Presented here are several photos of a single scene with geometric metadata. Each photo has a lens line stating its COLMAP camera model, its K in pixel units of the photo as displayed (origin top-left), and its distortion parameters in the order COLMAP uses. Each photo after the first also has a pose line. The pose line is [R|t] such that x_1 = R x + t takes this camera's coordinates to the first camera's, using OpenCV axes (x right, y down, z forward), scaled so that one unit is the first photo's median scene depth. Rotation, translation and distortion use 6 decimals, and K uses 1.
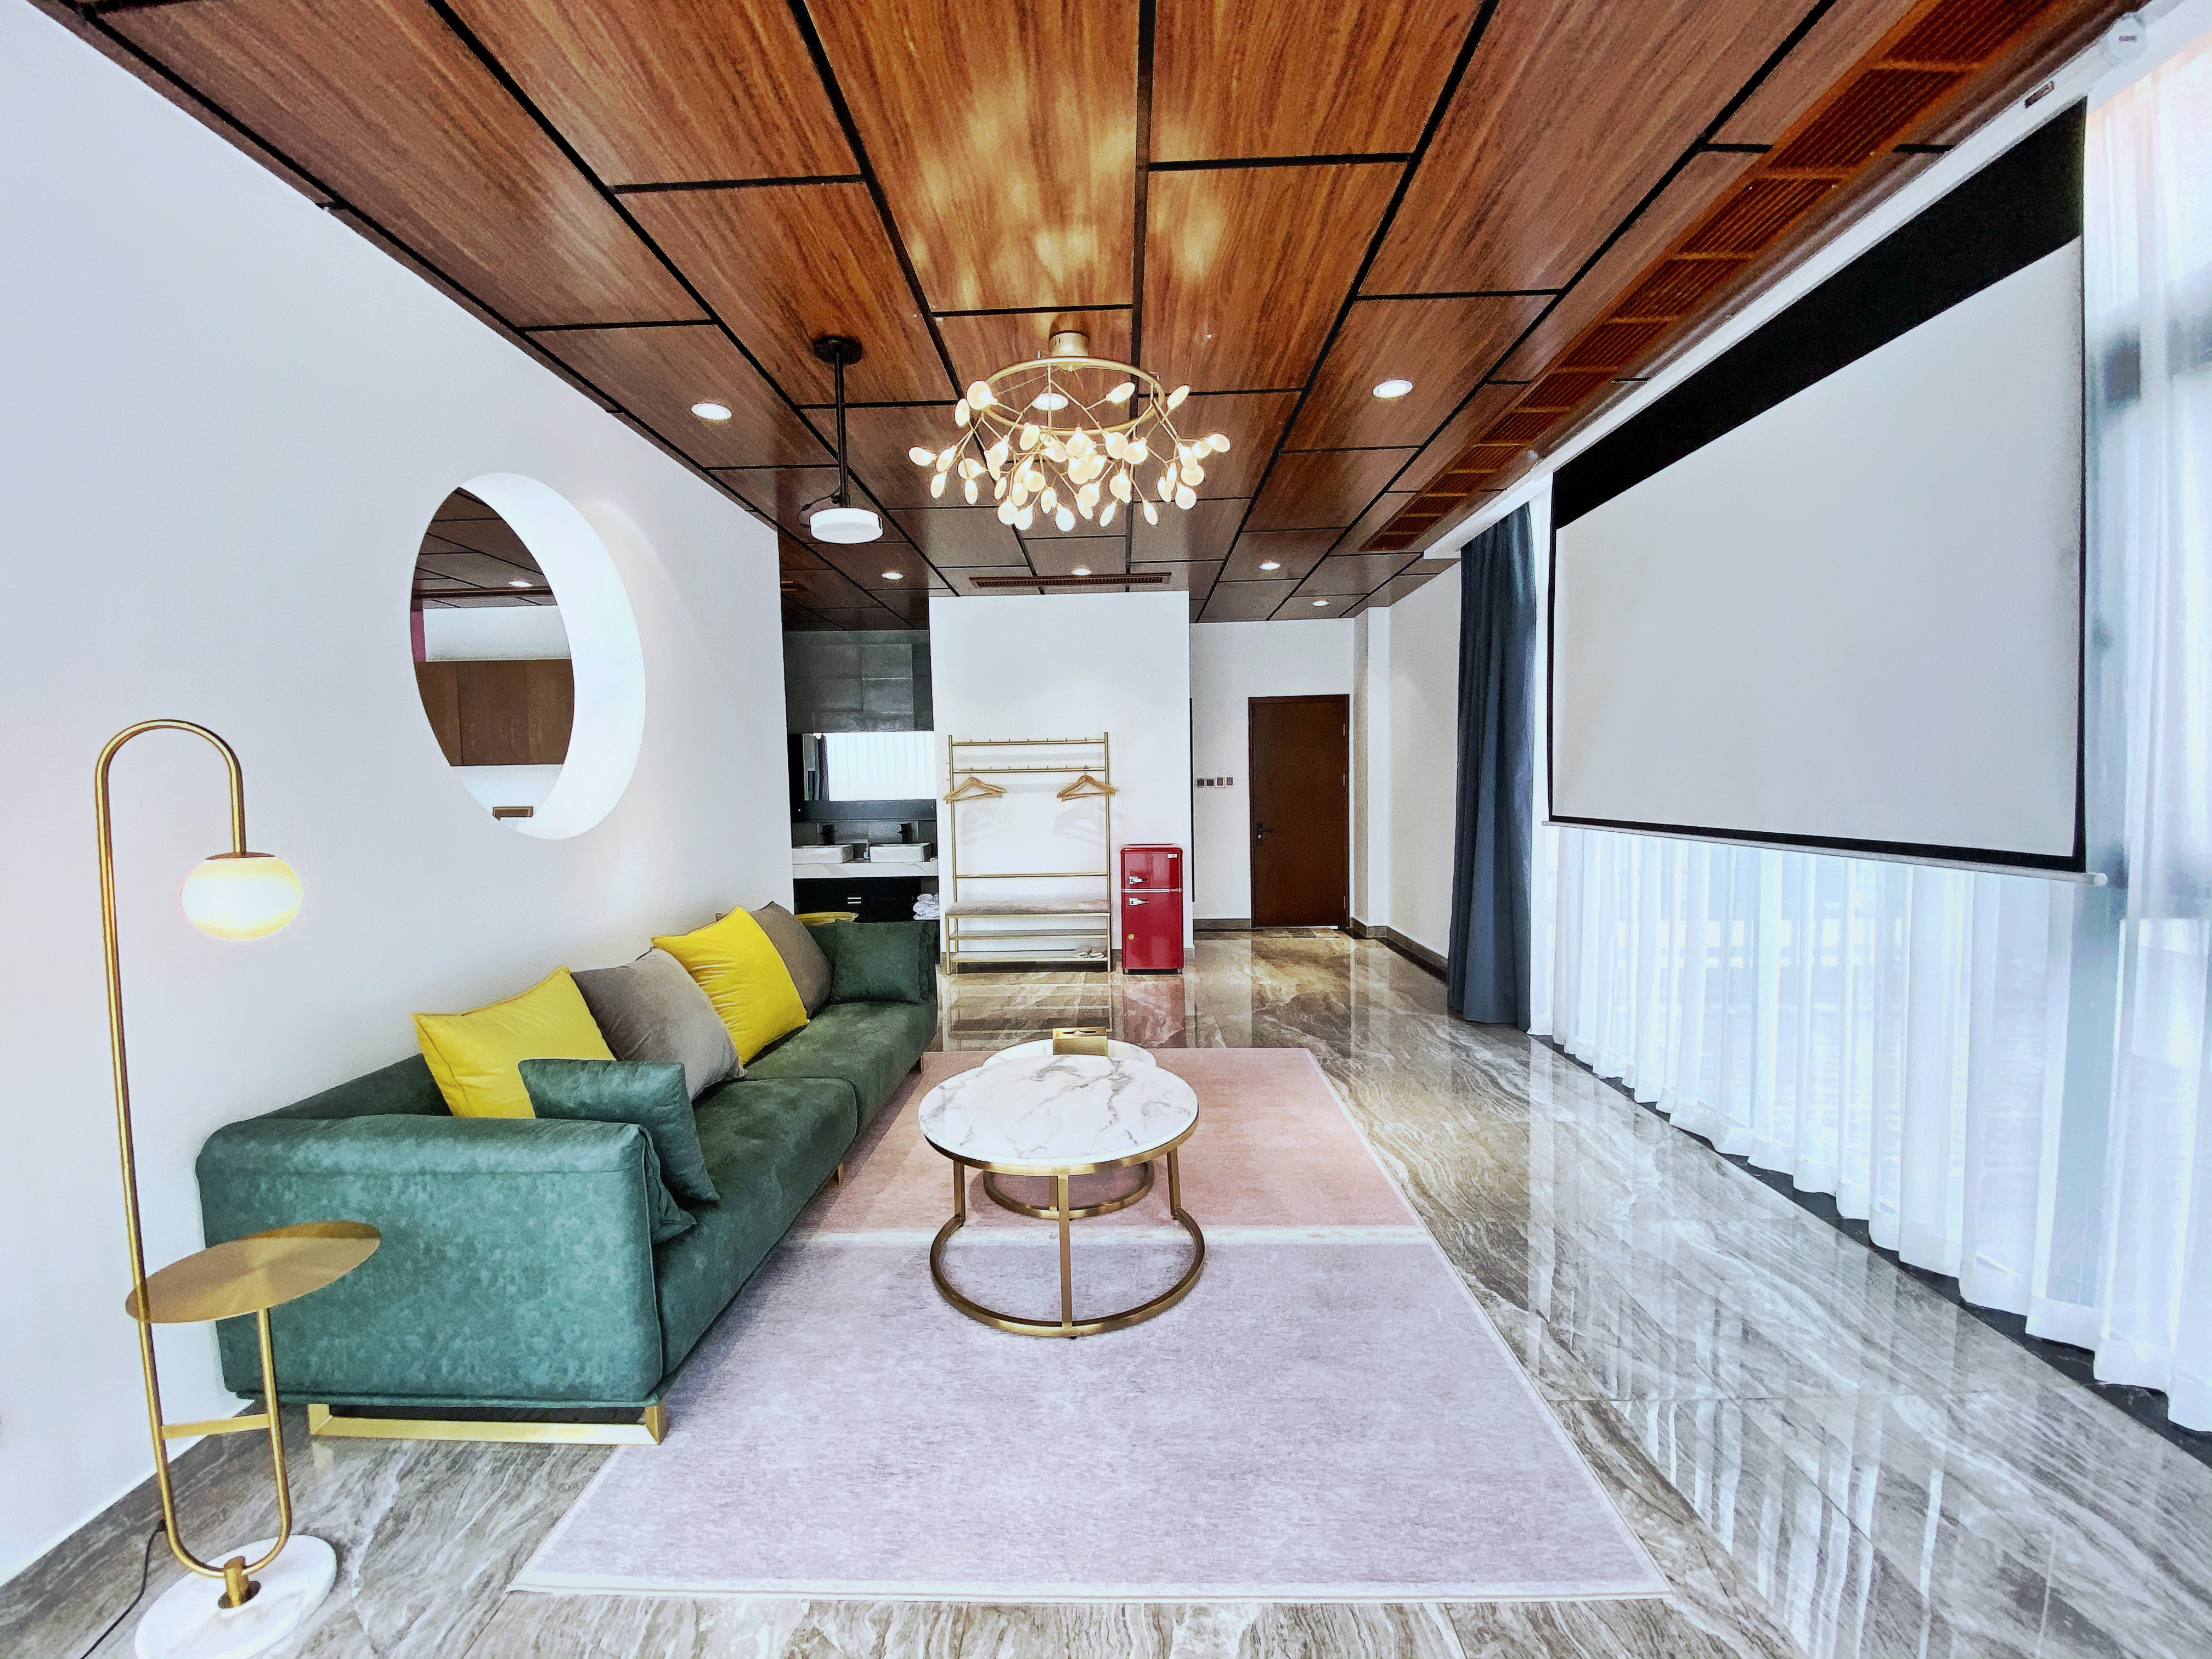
lens RADIAL K [[887.3, 0, 1106.0], [0, 887.3, 829.5], [0, 0, 1]] dist [0.077831, -0.039972]
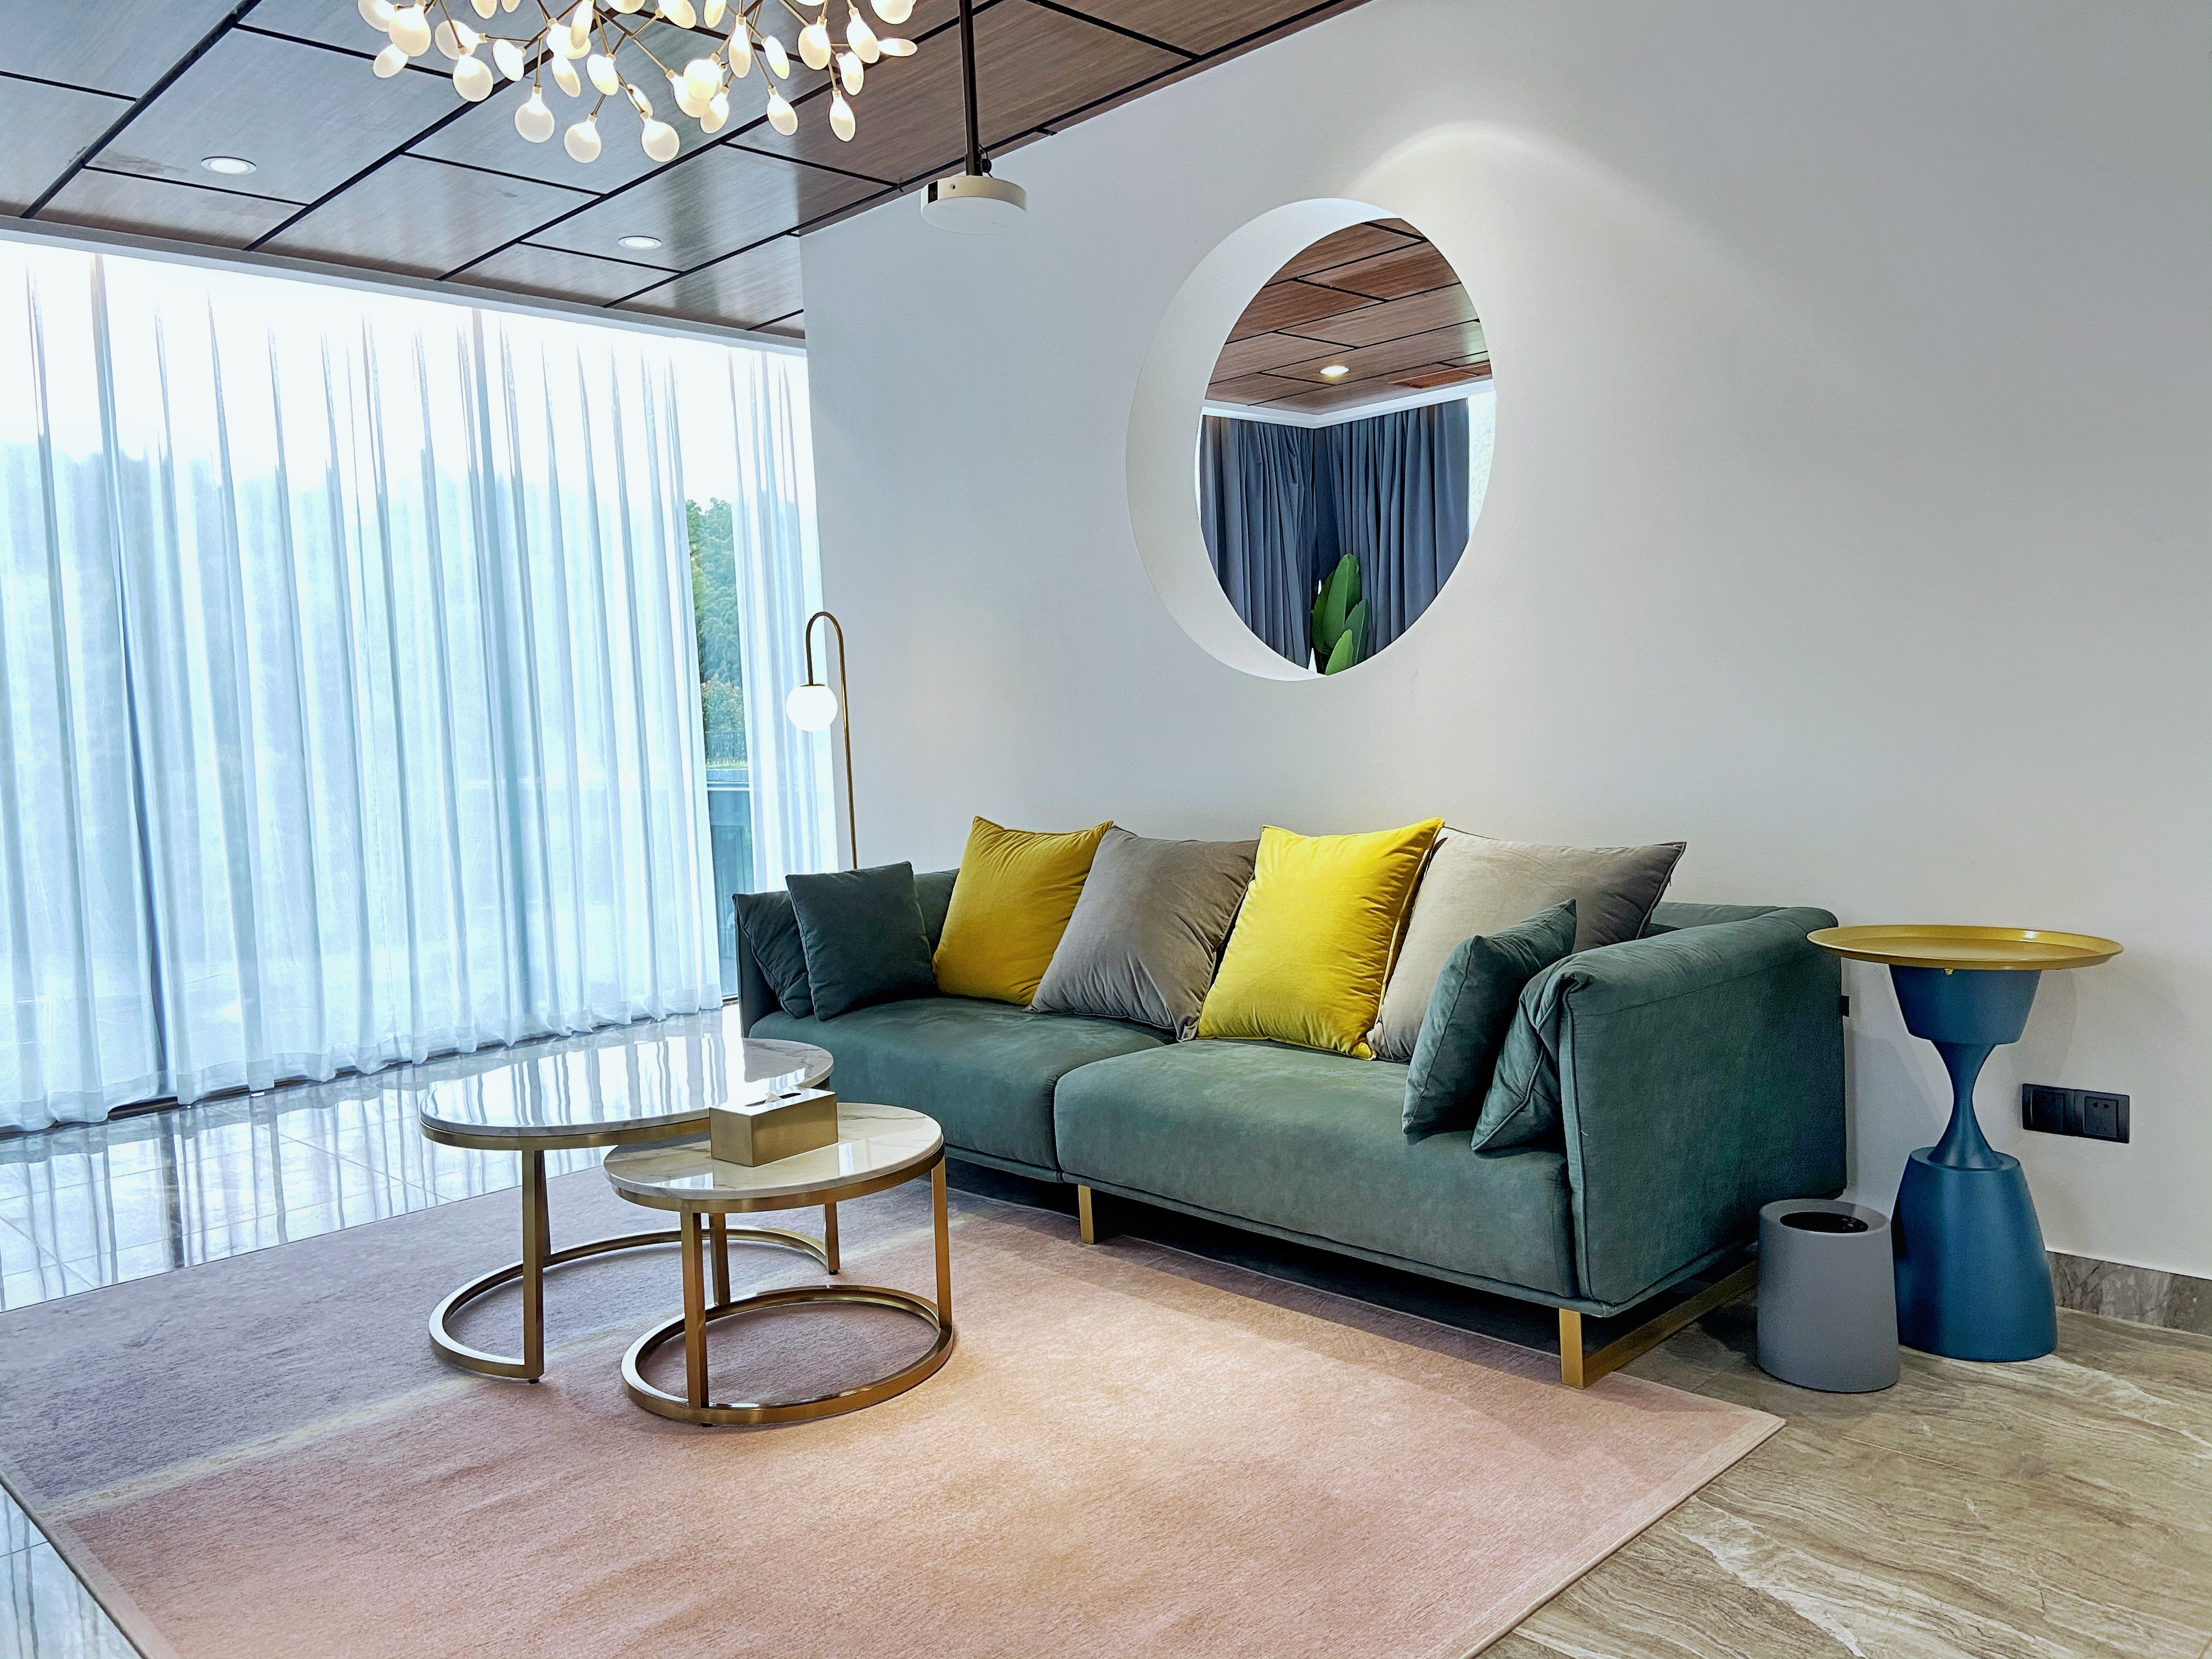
lens RADIAL K [[1676.6, 0, 1106.0], [0, 1676.6, 829.5], [0, 0, 1]] dist [0.001125, 0.000710]
pose [[-0.694031, 0.098923, -0.713117, 0.243835], [0.017273, 0.992518, 0.120870, -0.017655], [0.719738, 0.071570, -0.690547, 0.884732]]
